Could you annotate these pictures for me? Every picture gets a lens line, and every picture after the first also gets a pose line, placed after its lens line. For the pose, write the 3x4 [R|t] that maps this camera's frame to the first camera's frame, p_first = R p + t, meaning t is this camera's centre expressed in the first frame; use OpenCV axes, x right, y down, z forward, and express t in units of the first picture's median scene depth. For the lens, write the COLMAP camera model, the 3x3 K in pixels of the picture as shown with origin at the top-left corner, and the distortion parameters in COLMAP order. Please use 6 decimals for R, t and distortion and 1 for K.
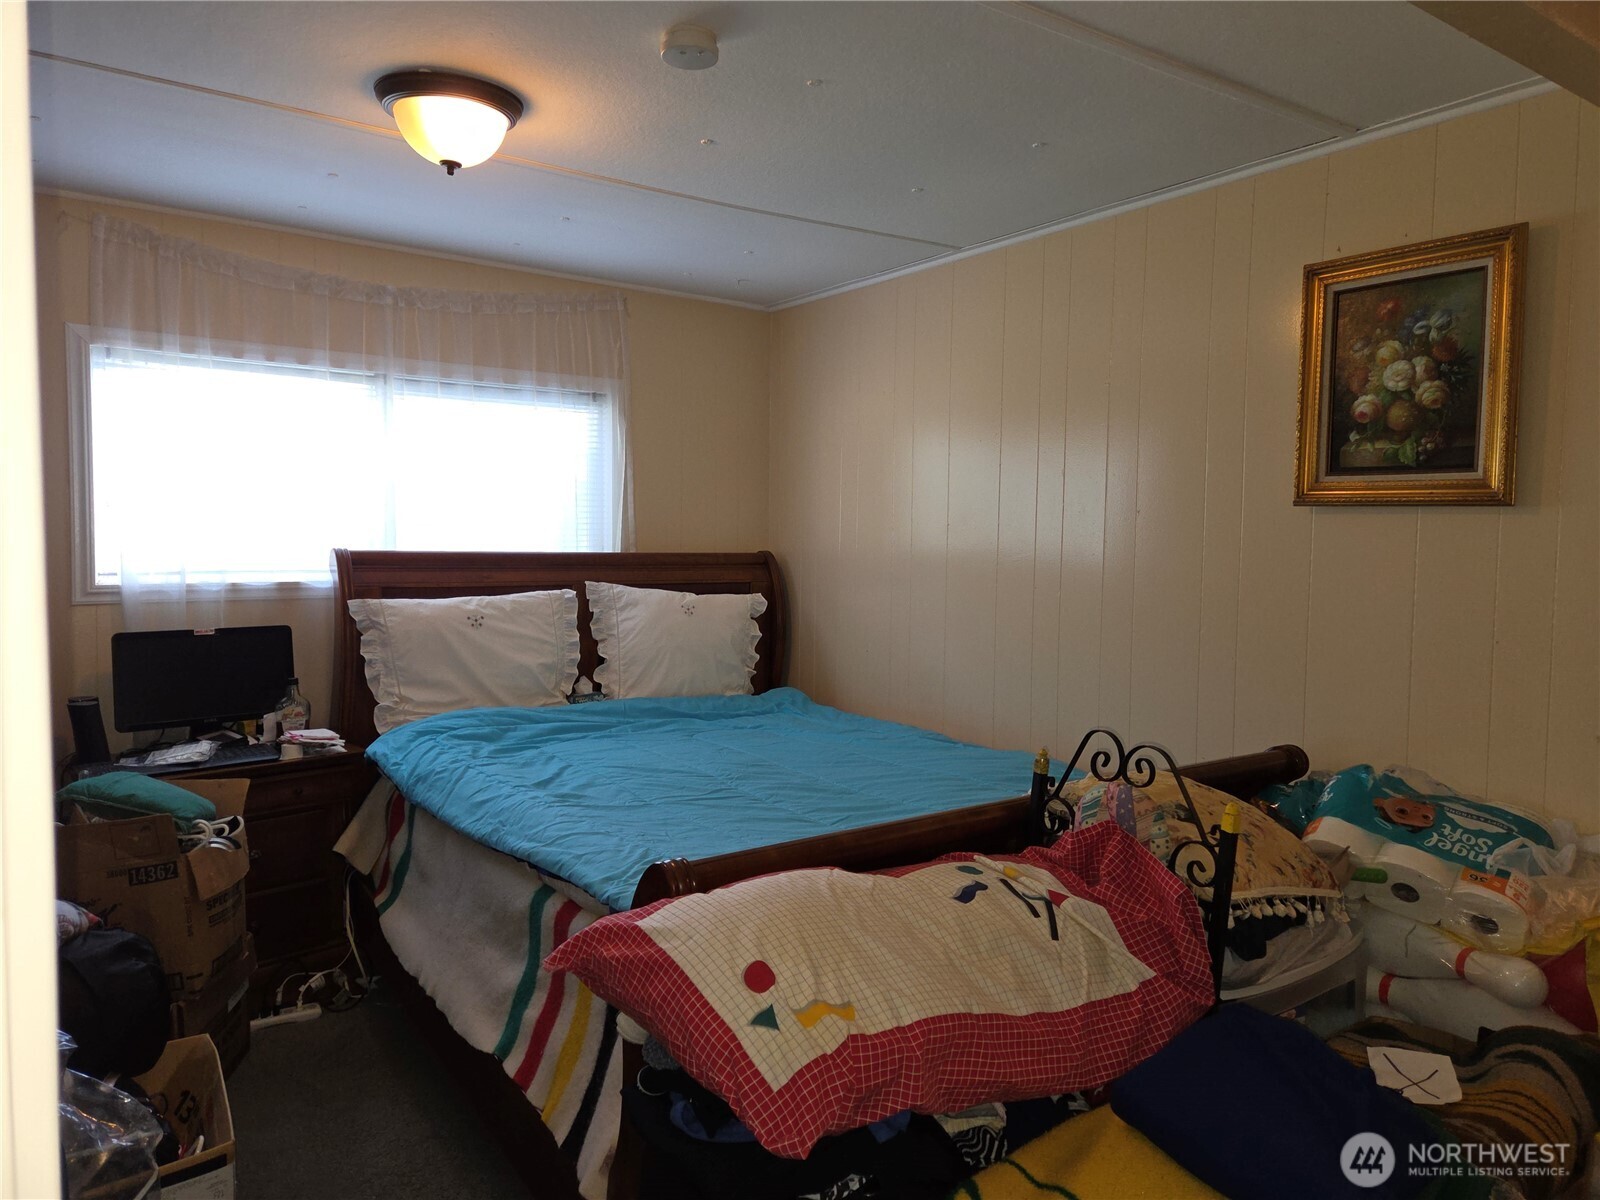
lens RADIAL K [[1071.1, 0, 800.0], [0, 1071.1, 600.0], [0, 0, 1]] dist [0.067766, -0.053619]
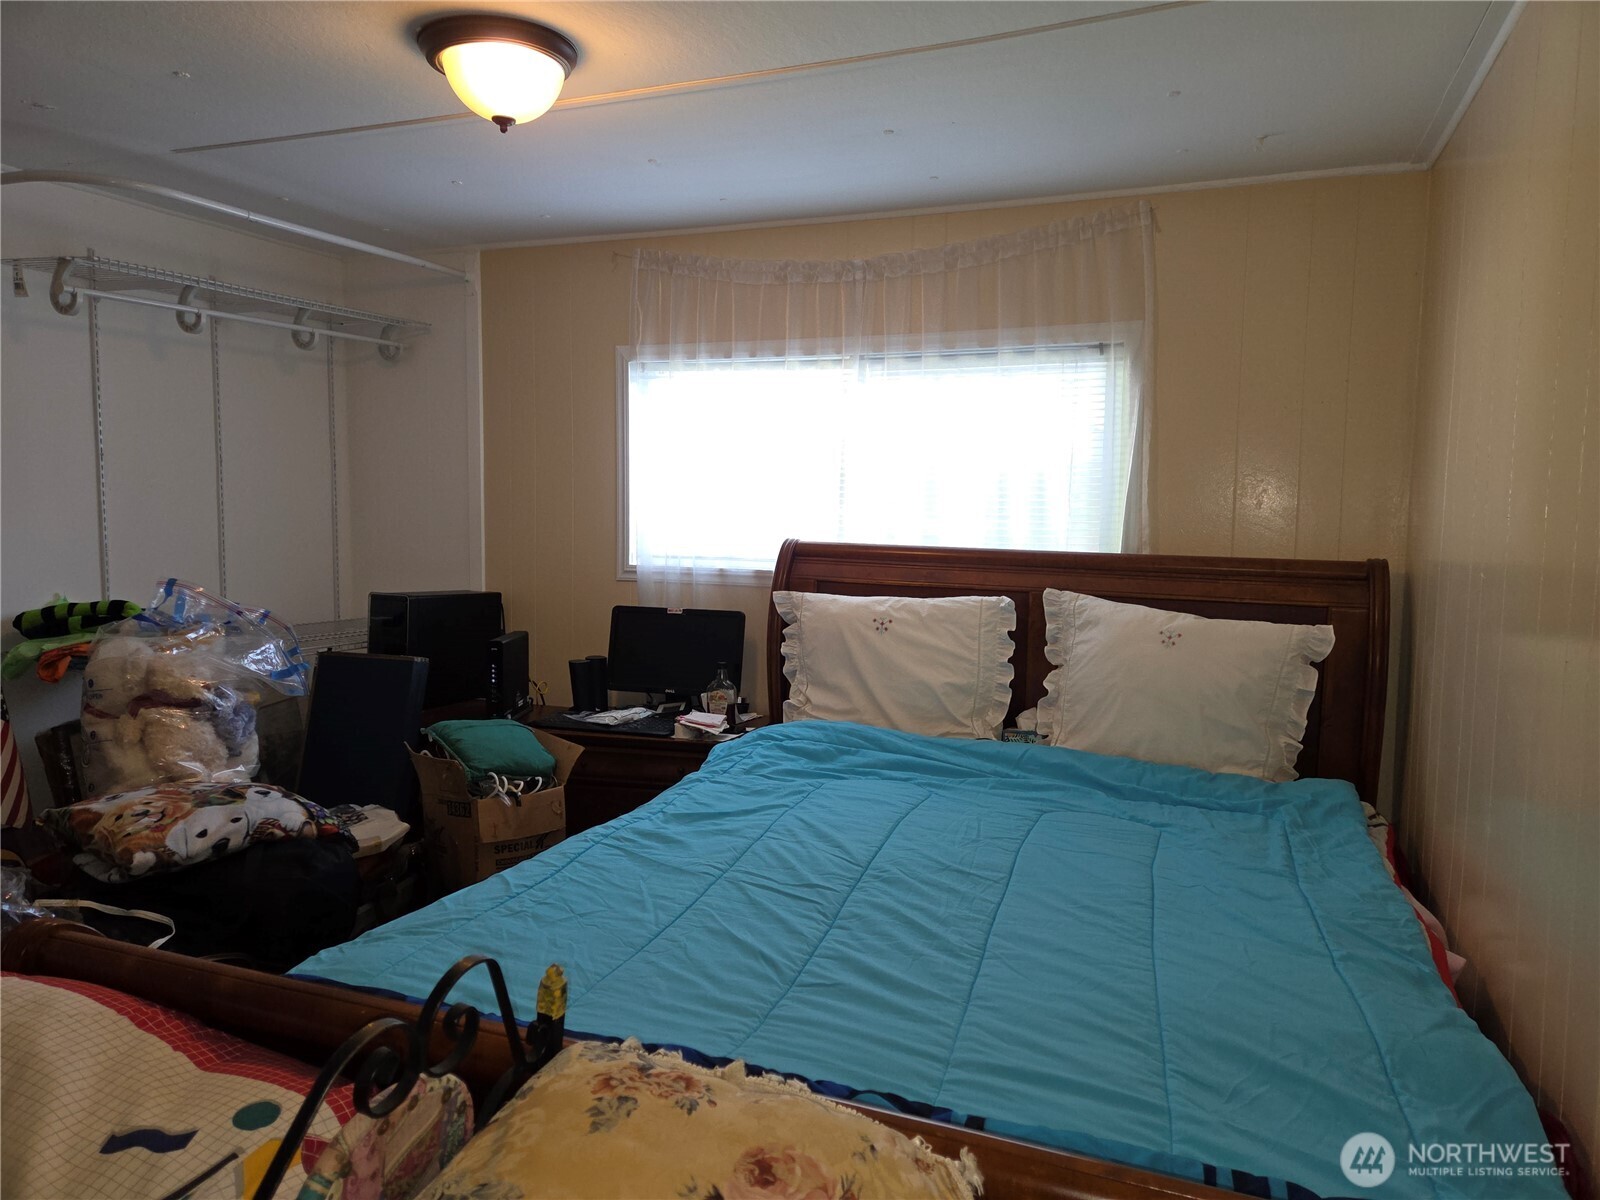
lens RADIAL K [[1071.1, 0, 800.0], [0, 1071.1, 600.0], [0, 0, 1]] dist [0.067766, -0.053619]
pose [[0.539653, 0.071620, -0.838836, 0.386674], [-0.066381, 0.996893, 0.042409, -0.032331], [0.839267, 0.032797, 0.542730, 0.454010]]
